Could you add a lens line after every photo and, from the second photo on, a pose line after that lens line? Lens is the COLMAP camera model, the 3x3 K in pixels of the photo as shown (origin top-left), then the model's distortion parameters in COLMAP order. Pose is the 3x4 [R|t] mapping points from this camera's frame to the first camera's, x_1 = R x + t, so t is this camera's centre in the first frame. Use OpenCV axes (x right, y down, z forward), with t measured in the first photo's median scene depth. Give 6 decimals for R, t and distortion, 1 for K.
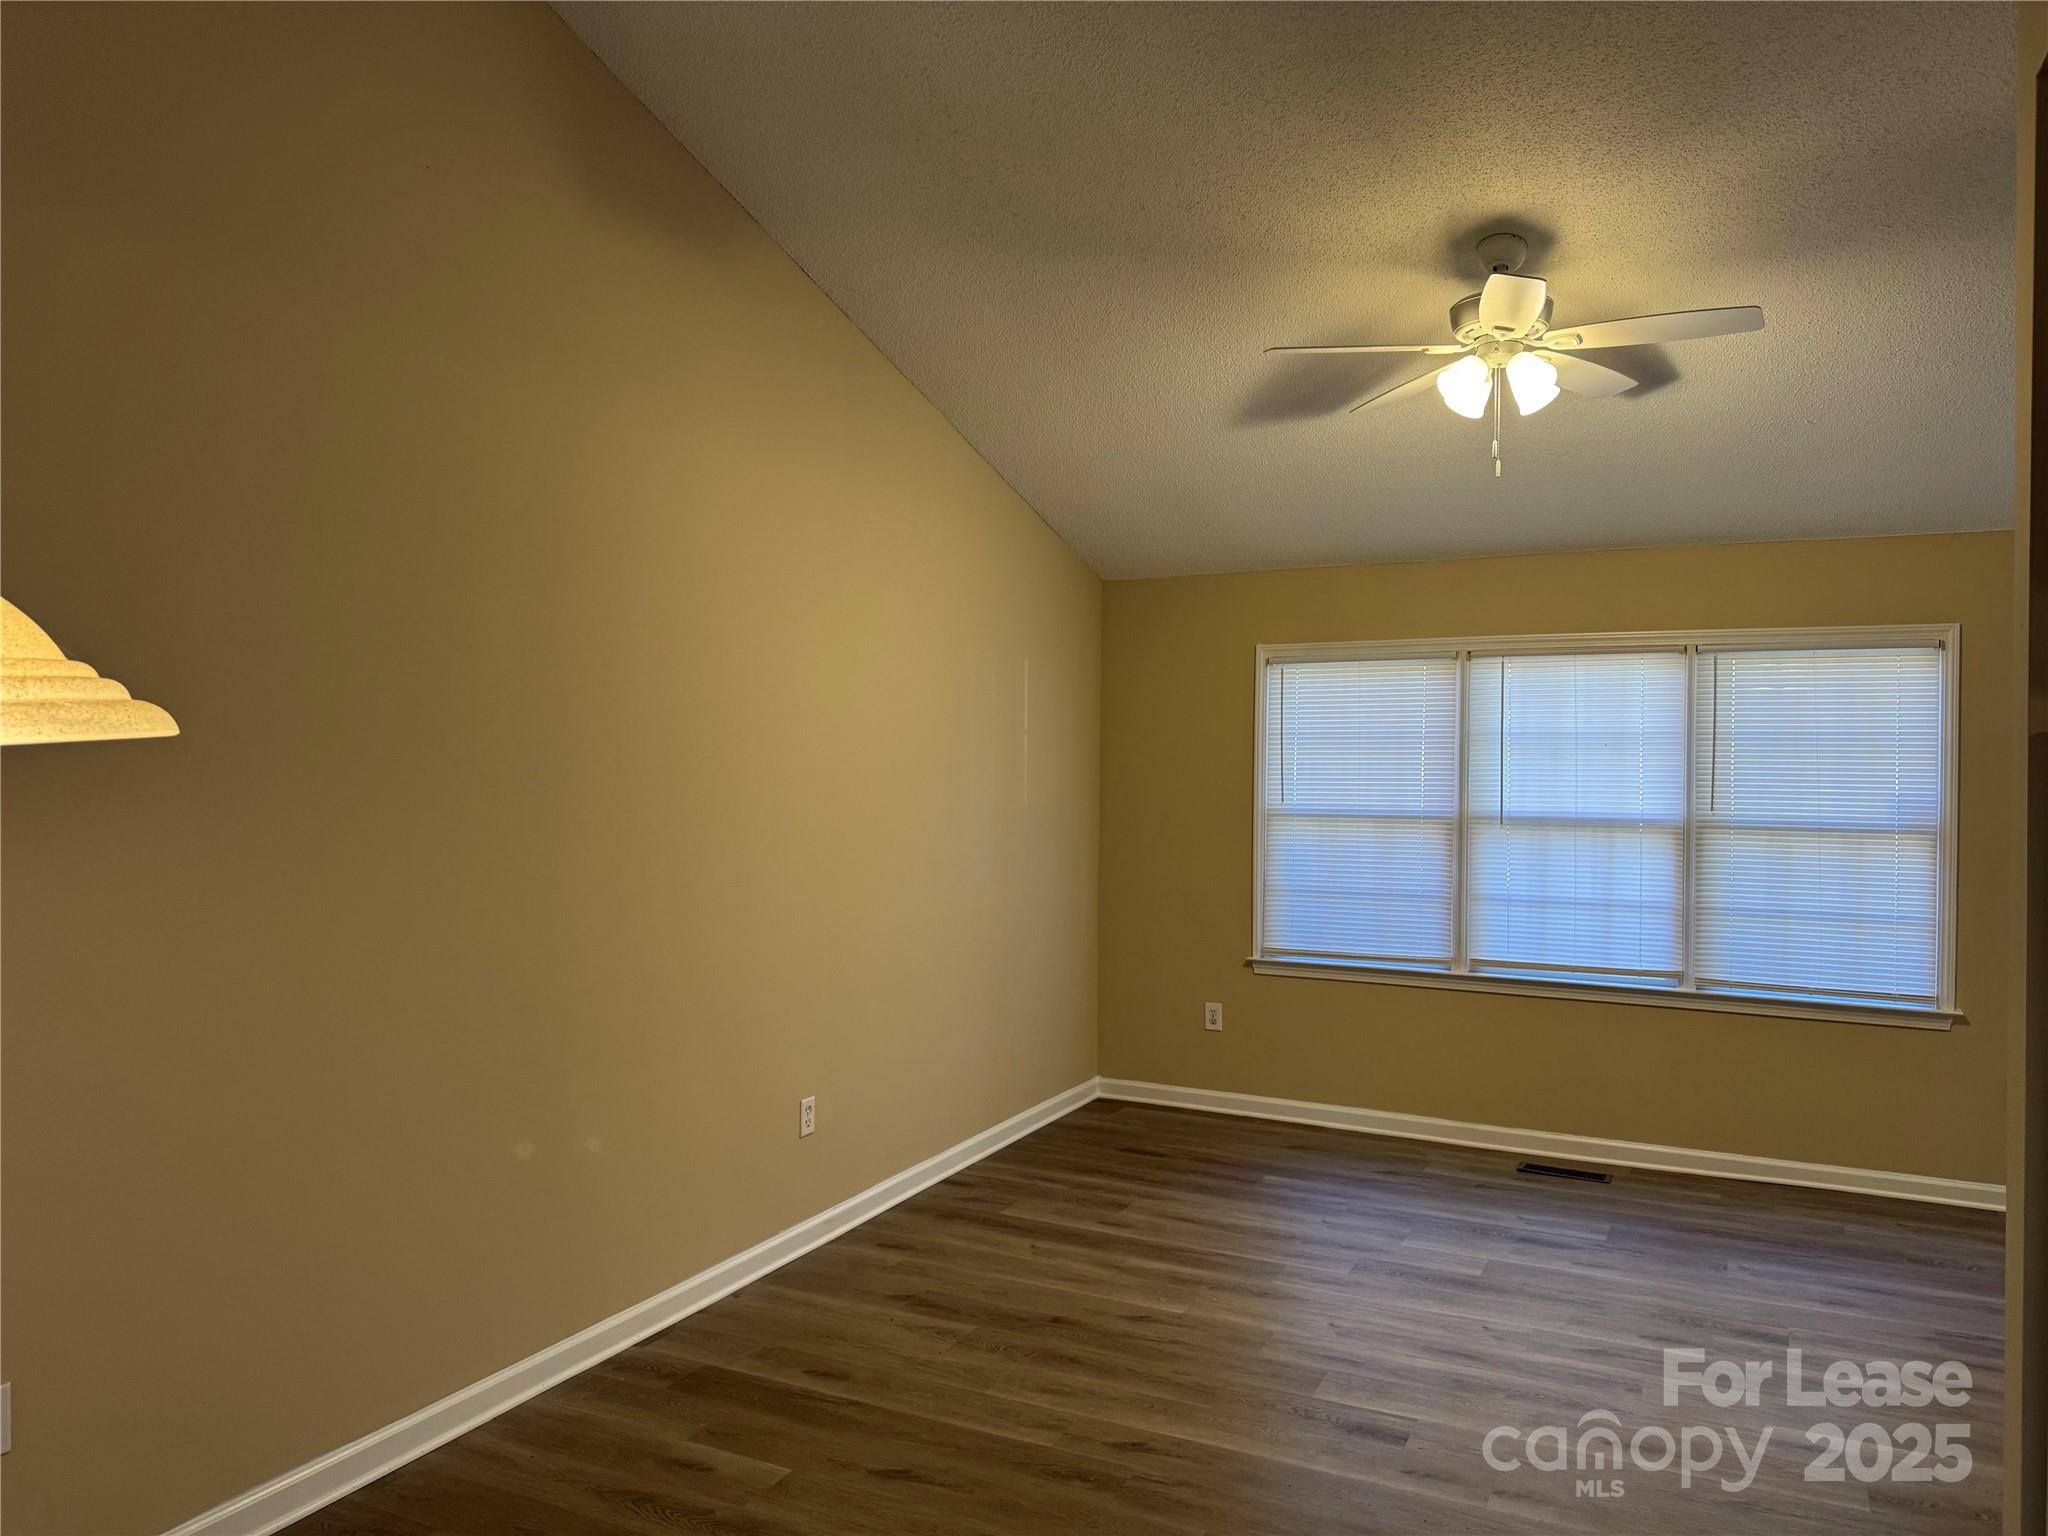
lens RADIAL K [[1435.4, 0, 1024.0], [0, 1435.4, 768.0], [0, 0, 1]] dist [0.039012, -0.059443]
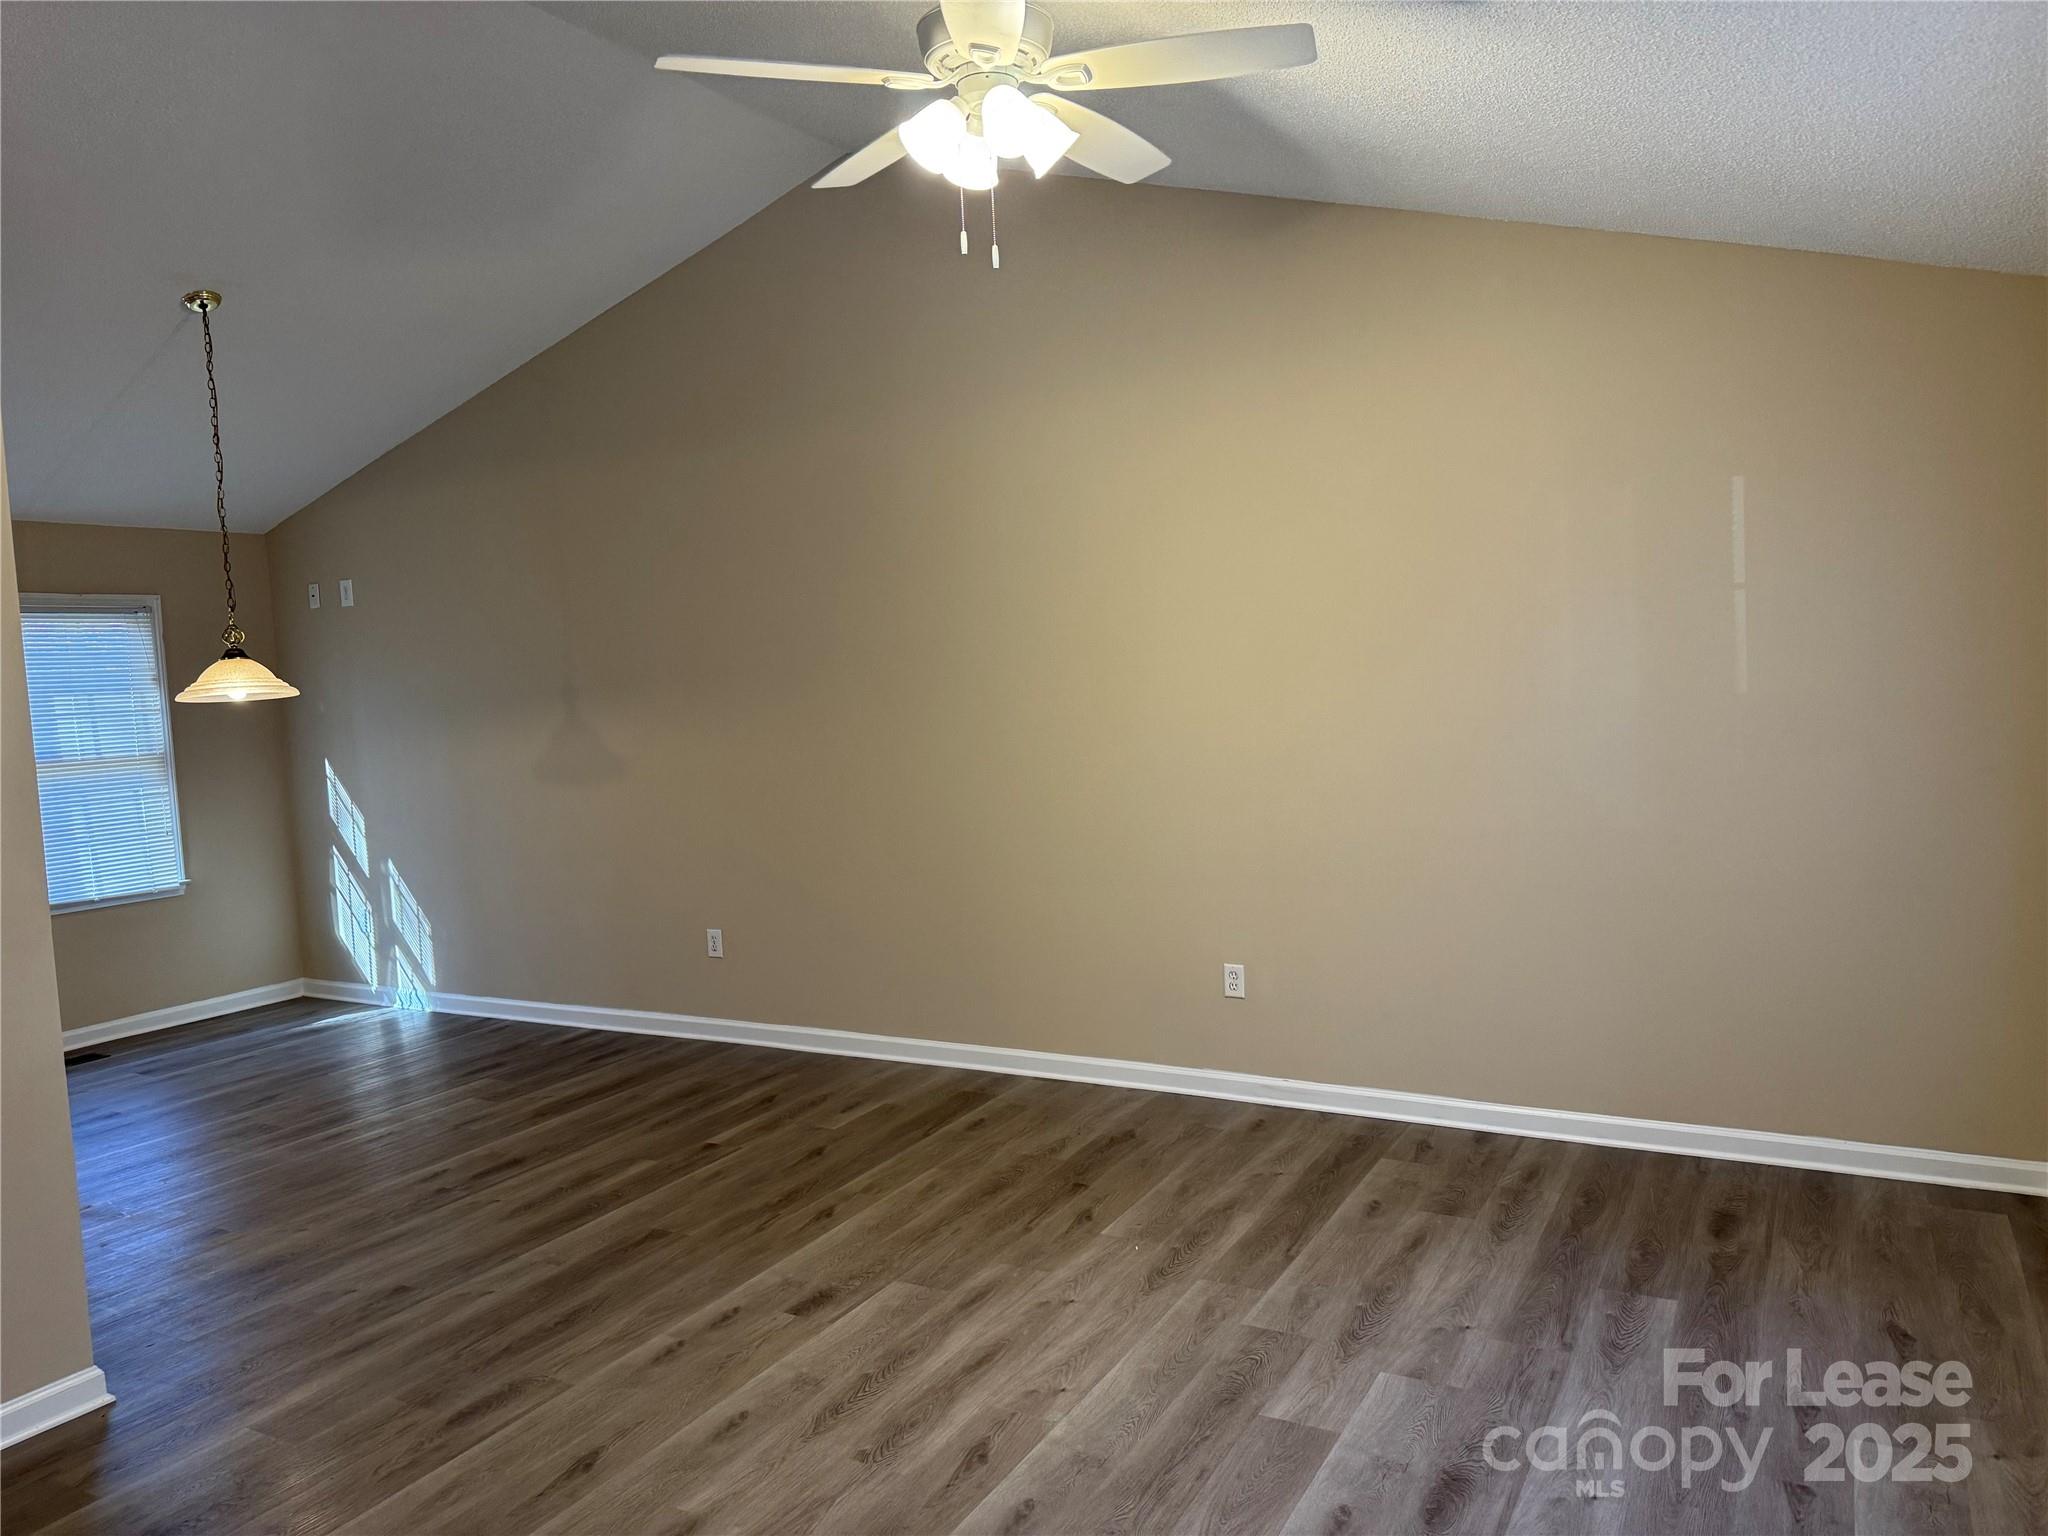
lens RADIAL K [[1435.4, 0, 1024.0], [0, 1435.4, 768.0], [0, 0, 1]] dist [0.039012, -0.059443]
pose [[-0.043820, 0.061268, -0.997159, 0.845442], [0.024773, 0.997877, 0.060224, 0.013788], [0.998732, -0.022064, -0.045245, 0.819437]]
